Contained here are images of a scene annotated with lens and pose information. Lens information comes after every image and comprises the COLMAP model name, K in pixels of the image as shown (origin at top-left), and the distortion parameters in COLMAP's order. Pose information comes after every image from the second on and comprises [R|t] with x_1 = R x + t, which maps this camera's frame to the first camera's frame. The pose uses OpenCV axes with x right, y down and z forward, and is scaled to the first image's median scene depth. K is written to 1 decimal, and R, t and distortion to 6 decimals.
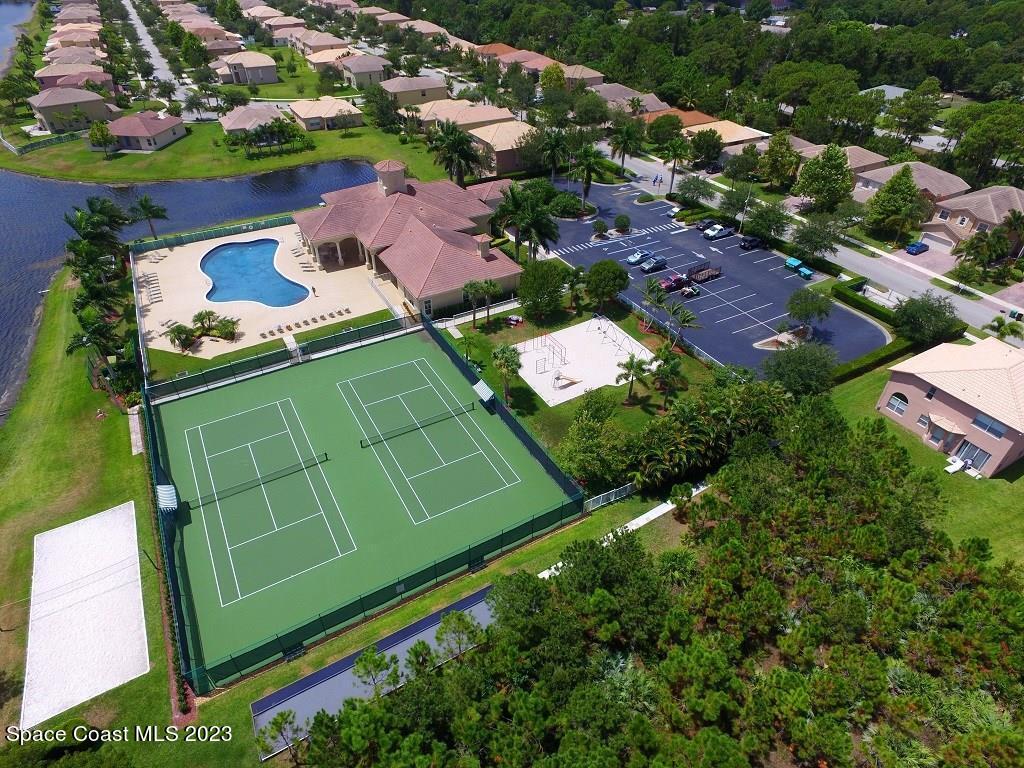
lens RADIAL K [[598.8, 0, 512.0], [0, 598.8, 384.0], [0, 0, 1]] dist [-0.002083, -0.000257]
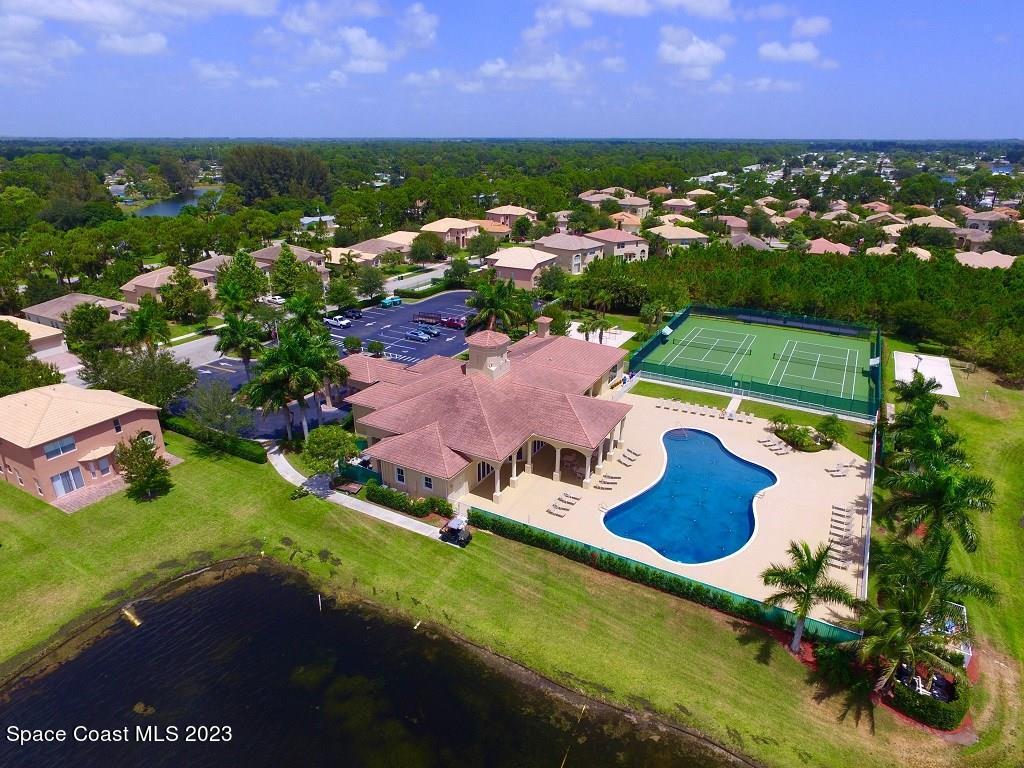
lens RADIAL K [[598.8, 0, 512.0], [0, 598.8, 384.0], [0, 0, 1]] dist [-0.002083, -0.000257]
pose [[-0.505133, -0.339167, 0.793603, -0.899188], [0.519289, 0.615017, 0.593374, -0.830235], [-0.689332, 0.711843, -0.134540, 1.250455]]
